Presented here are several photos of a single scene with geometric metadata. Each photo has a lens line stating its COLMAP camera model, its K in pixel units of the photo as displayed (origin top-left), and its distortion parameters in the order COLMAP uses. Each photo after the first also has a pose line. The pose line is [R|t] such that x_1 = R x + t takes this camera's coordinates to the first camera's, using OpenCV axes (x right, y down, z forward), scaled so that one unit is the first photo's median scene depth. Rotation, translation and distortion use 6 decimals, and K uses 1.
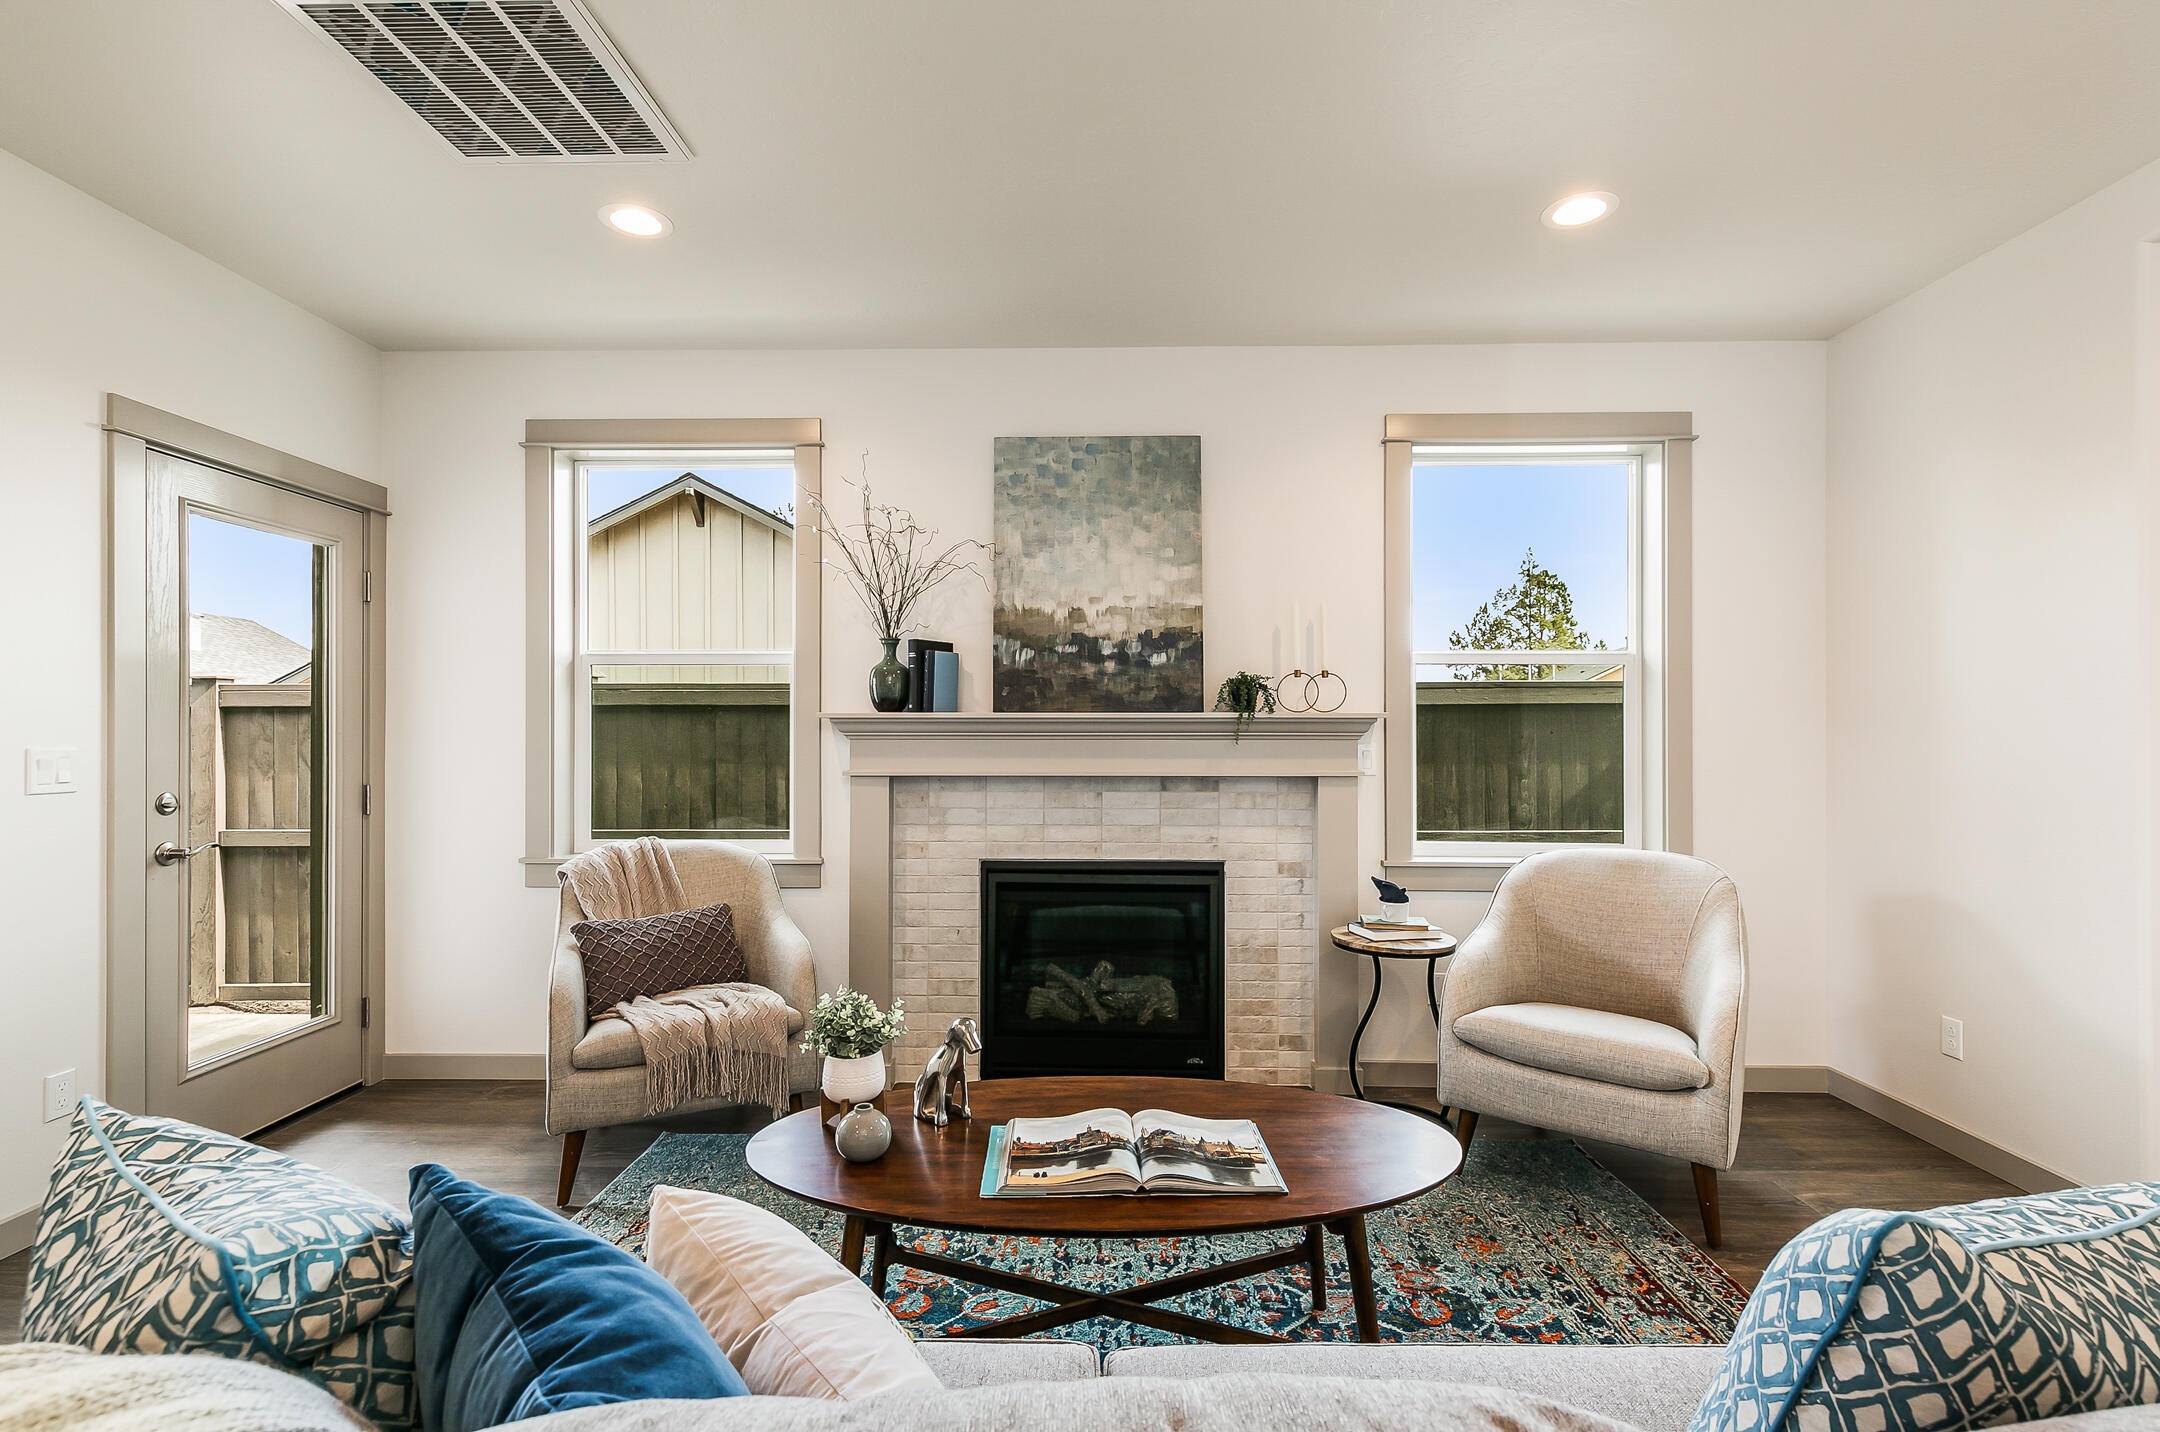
lens RADIAL K [[998.4, 0, 1079.8], [0, 998.4, 728.3], [0, 0, 1]] dist [0.016149, -0.000256]
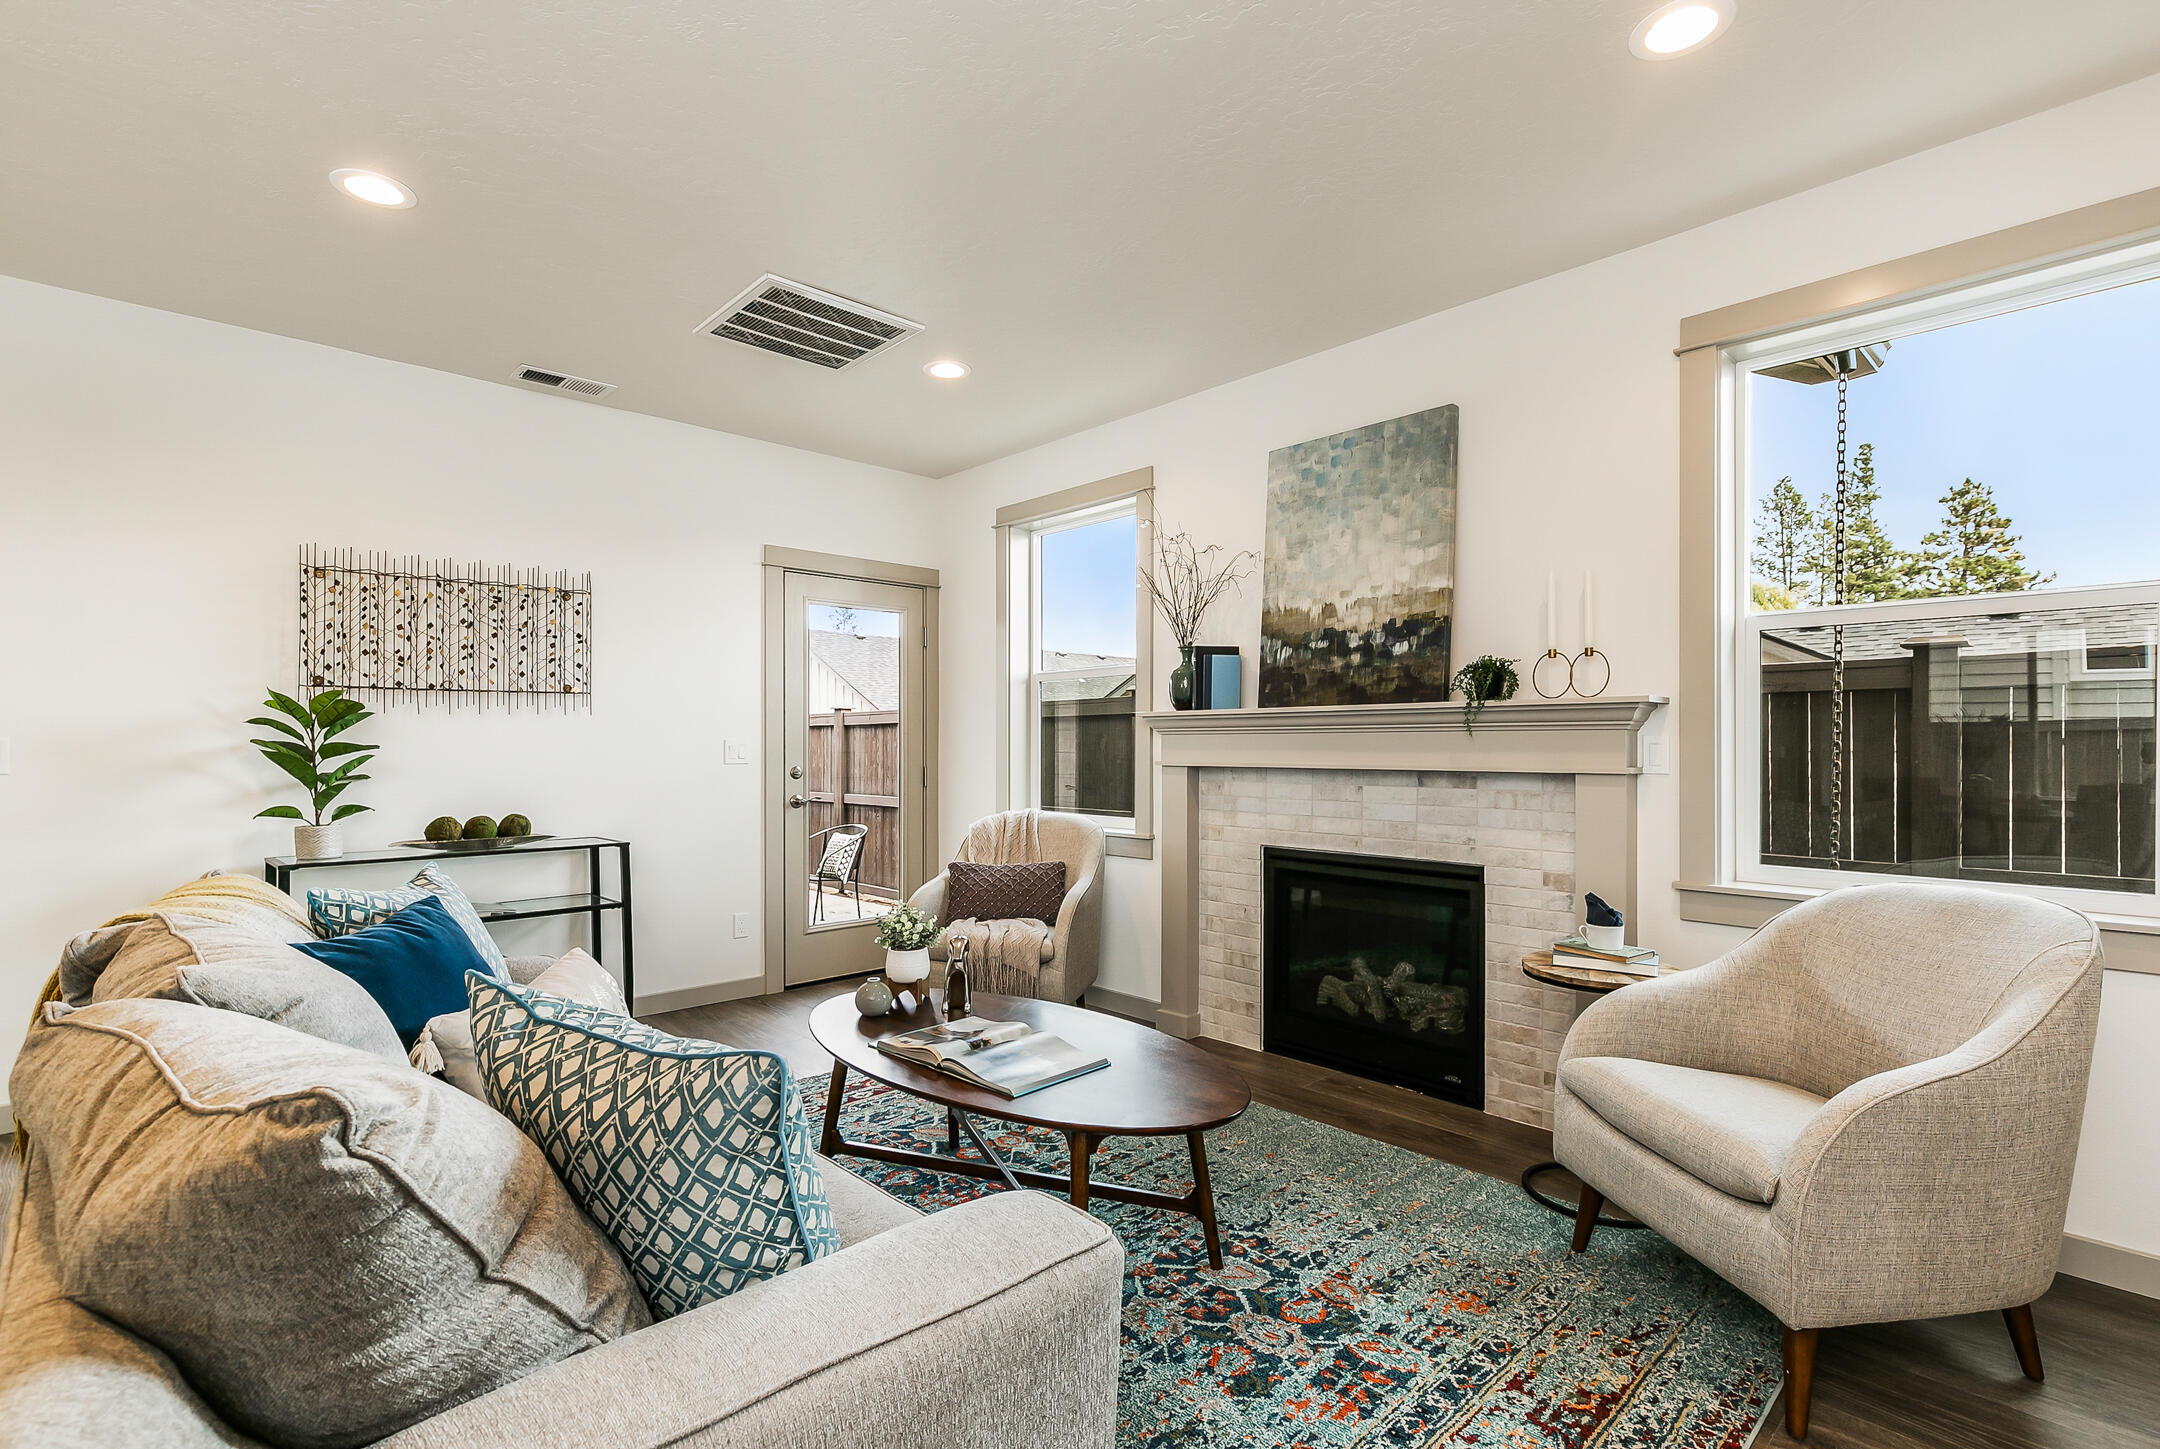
lens RADIAL K [[998.4, 0, 1076.7], [0, 998.4, 734.1], [0, 0, 1]] dist [0.016149, -0.000256]
pose [[0.703997, -0.008622, -0.710151, 0.534210], [0.005338, 0.999962, -0.006848, 0.018105], [0.710183, 0.001030, 0.704017, 0.099782]]
